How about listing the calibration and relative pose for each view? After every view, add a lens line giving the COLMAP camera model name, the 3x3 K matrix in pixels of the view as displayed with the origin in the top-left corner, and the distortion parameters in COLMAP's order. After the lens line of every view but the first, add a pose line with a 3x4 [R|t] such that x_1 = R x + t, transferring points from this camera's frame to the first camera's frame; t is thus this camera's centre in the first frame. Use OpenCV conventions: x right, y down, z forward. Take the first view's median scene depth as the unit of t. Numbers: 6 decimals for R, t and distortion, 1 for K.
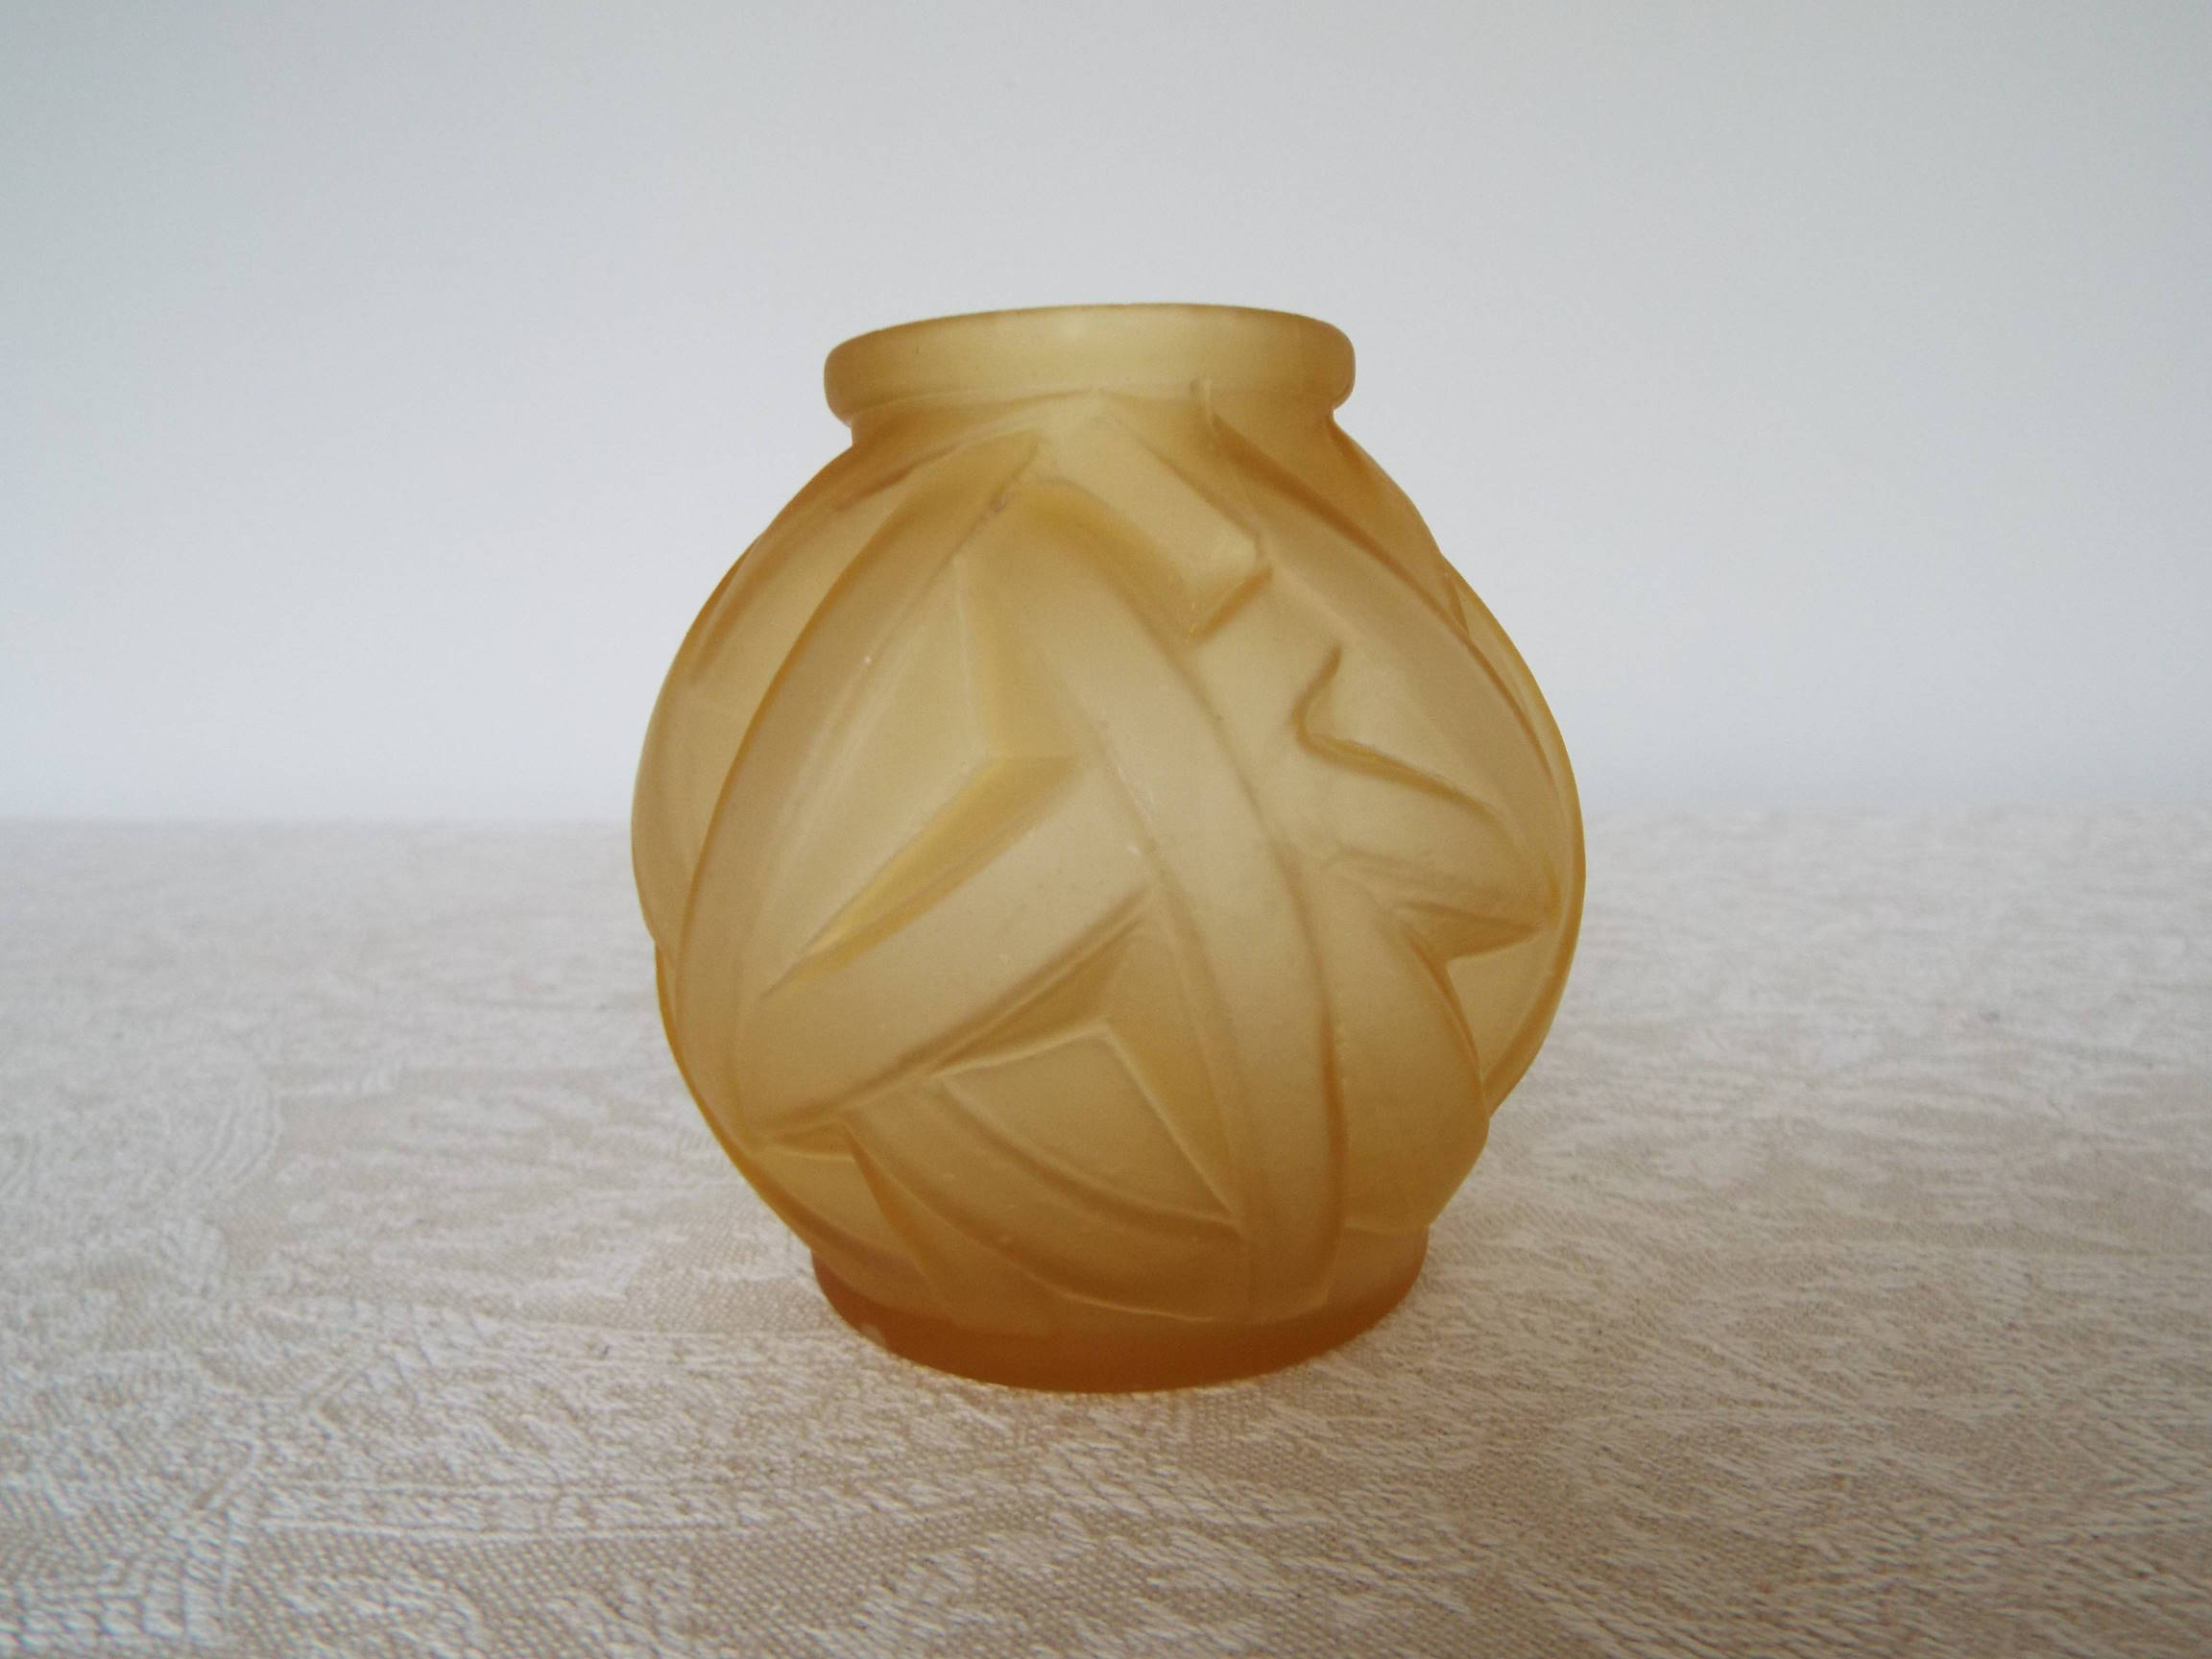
lens RADIAL K [[1560.4, 0, 1106.5], [0, 1560.4, 844.8], [0, 0, 1]] dist [0.003418, -0.020323]
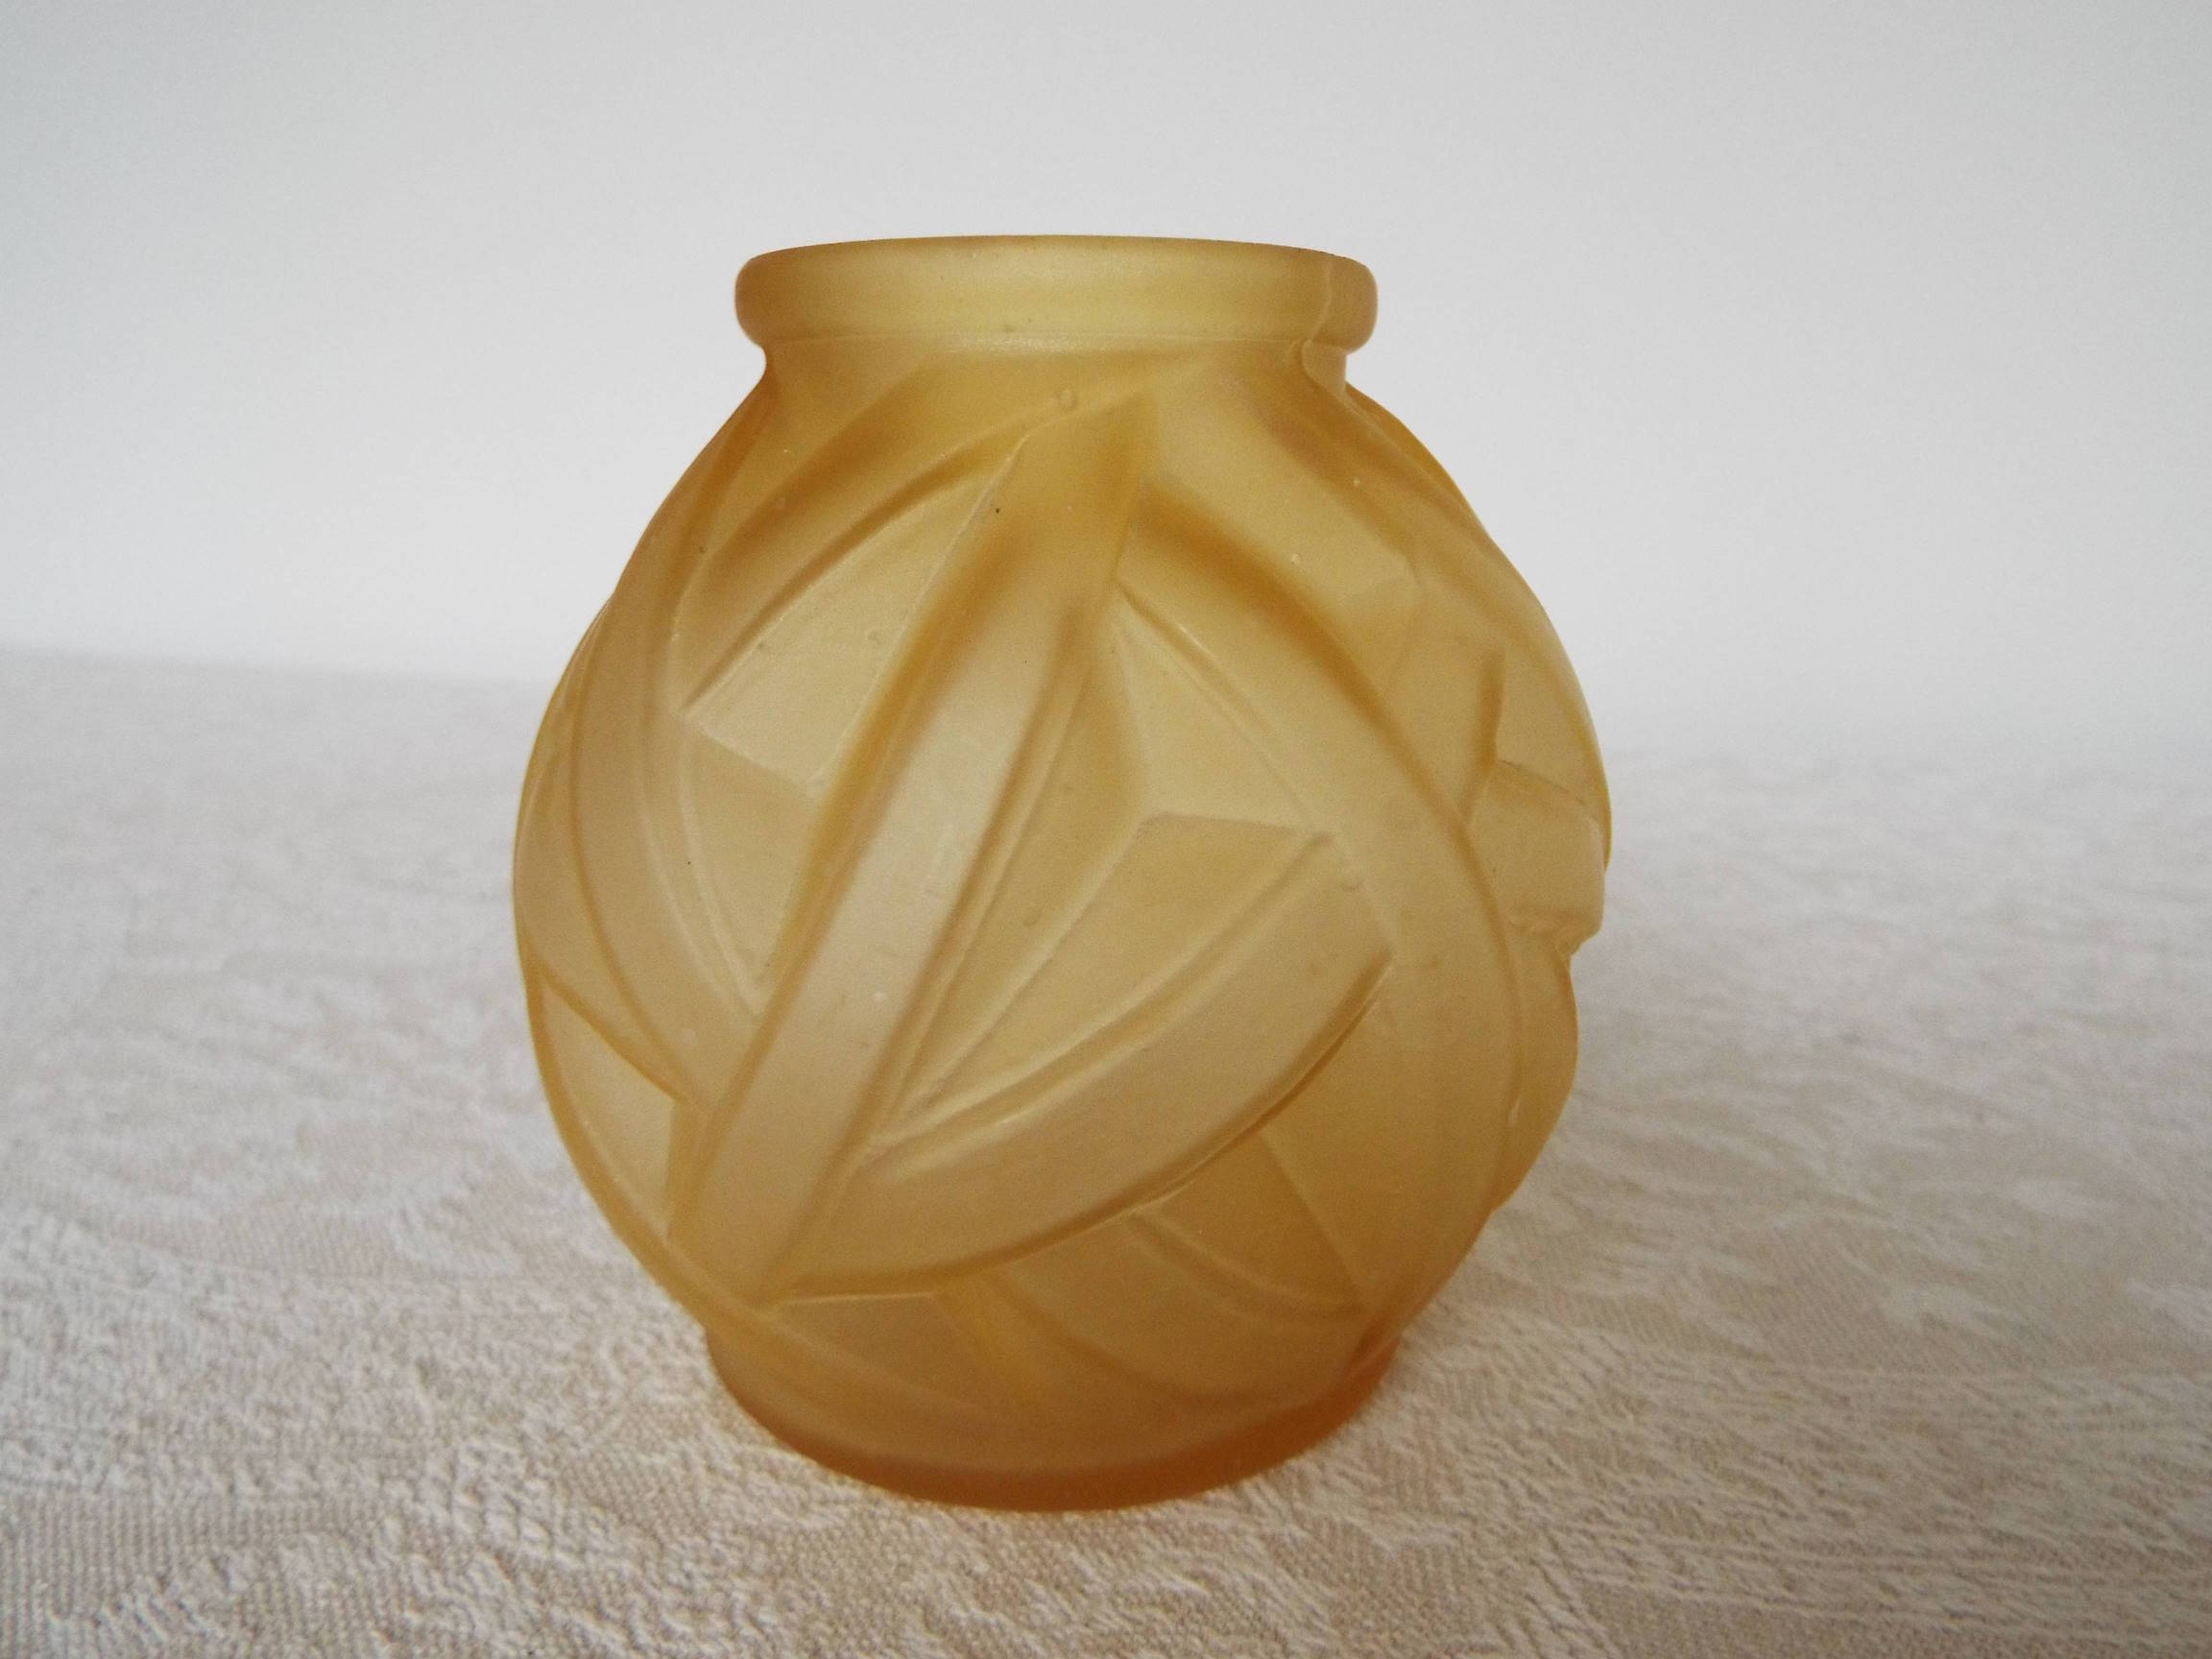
lens RADIAL K [[1560.4, 0, 1088.5], [0, 1560.4, 805.4], [0, 0, 1]] dist [0.003418, -0.020323]
pose [[0.990173, 0.070501, -0.120779, 0.268115], [-0.064326, 0.996451, 0.054286, -0.052557], [0.124178, -0.045983, 0.991194, 0.064594]]
